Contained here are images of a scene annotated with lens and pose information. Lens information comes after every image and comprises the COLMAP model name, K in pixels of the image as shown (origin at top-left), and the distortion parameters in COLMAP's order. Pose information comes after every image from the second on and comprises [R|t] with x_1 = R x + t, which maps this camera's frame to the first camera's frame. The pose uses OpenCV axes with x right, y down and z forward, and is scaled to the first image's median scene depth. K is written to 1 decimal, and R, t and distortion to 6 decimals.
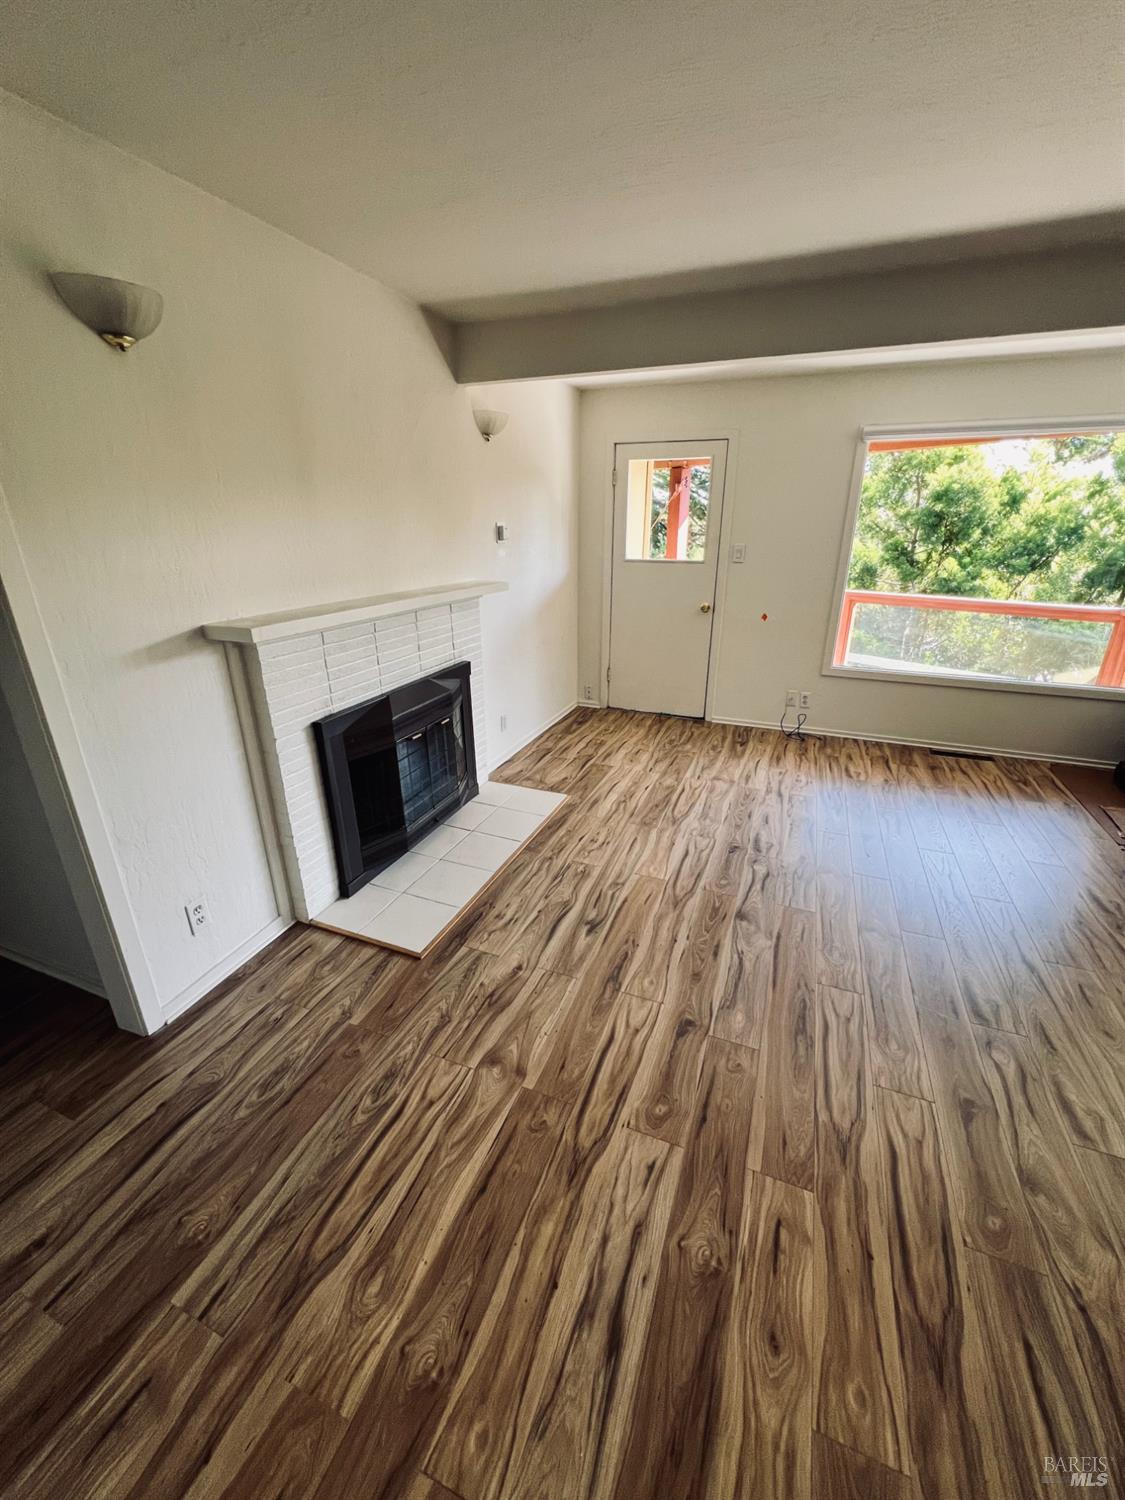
lens RADIAL K [[598.9, 0, 561.0], [0, 598.9, 753.2], [0, 0, 1]] dist [-0.001089, 0.000708]
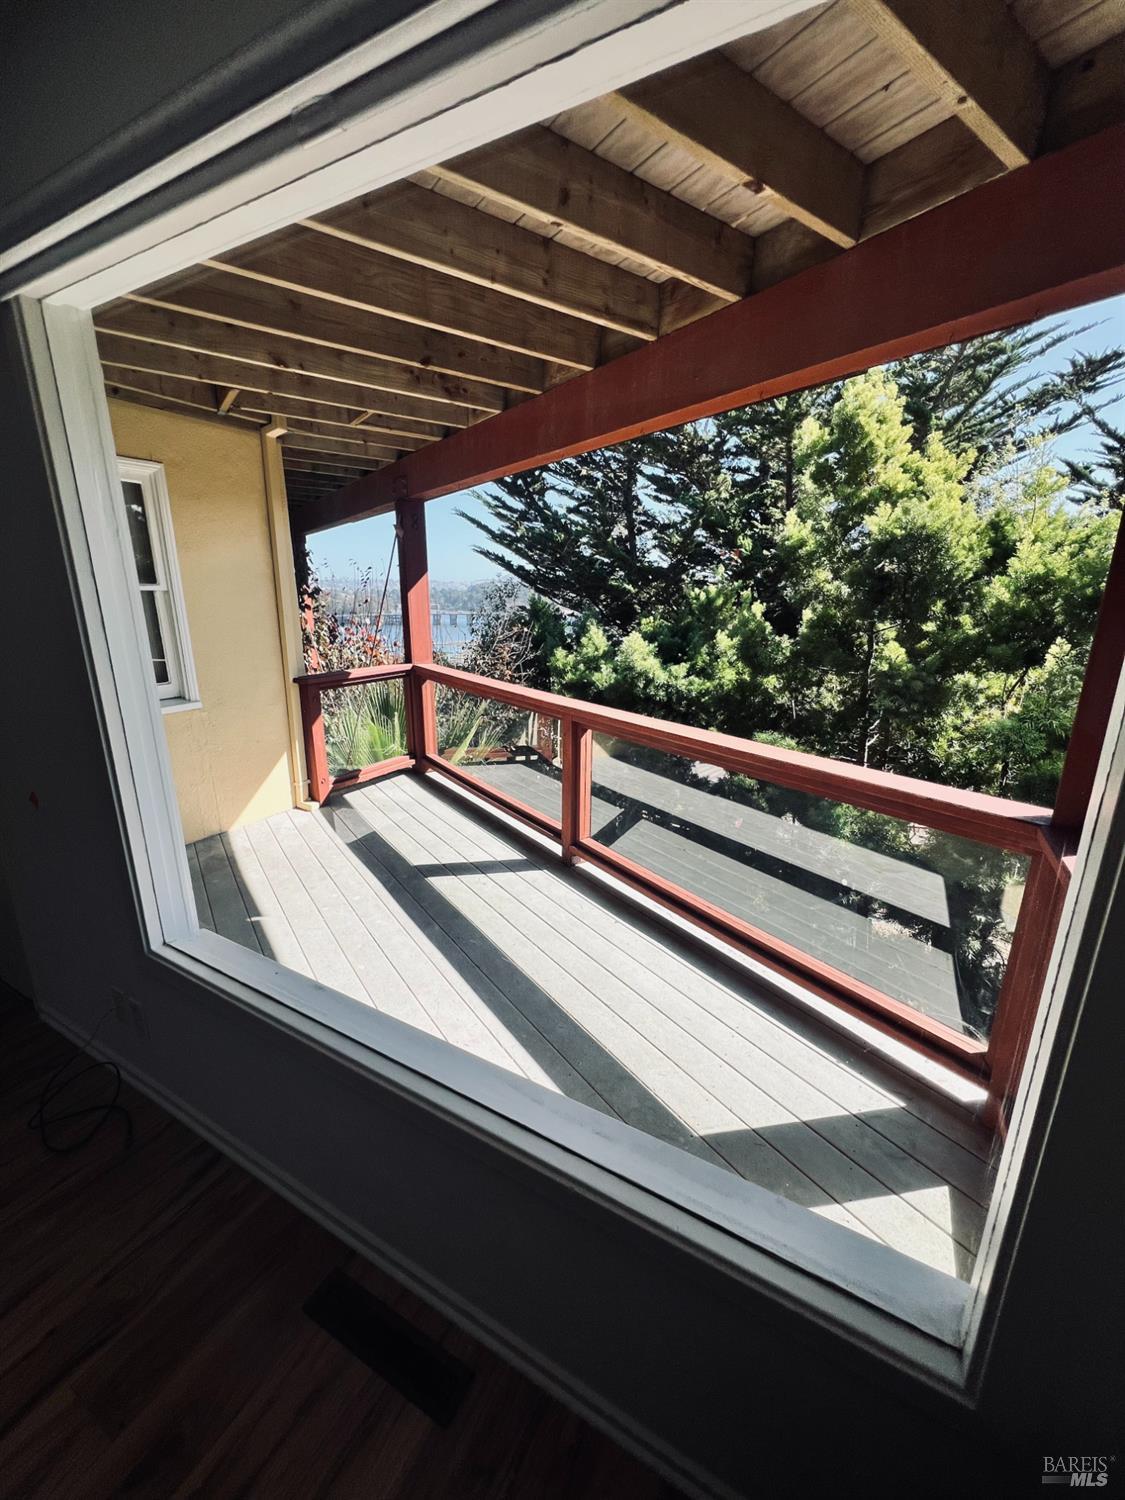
lens RADIAL K [[598.9, 0, 561.0], [0, 598.9, 753.2], [0, 0, 1]] dist [-0.001089, 0.000708]
pose [[0.991197, 0.042942, -0.125236, 0.399289], [-0.055655, 0.993445, -0.099844, -0.129773], [0.120128, 0.105935, 0.987090, 0.356238]]
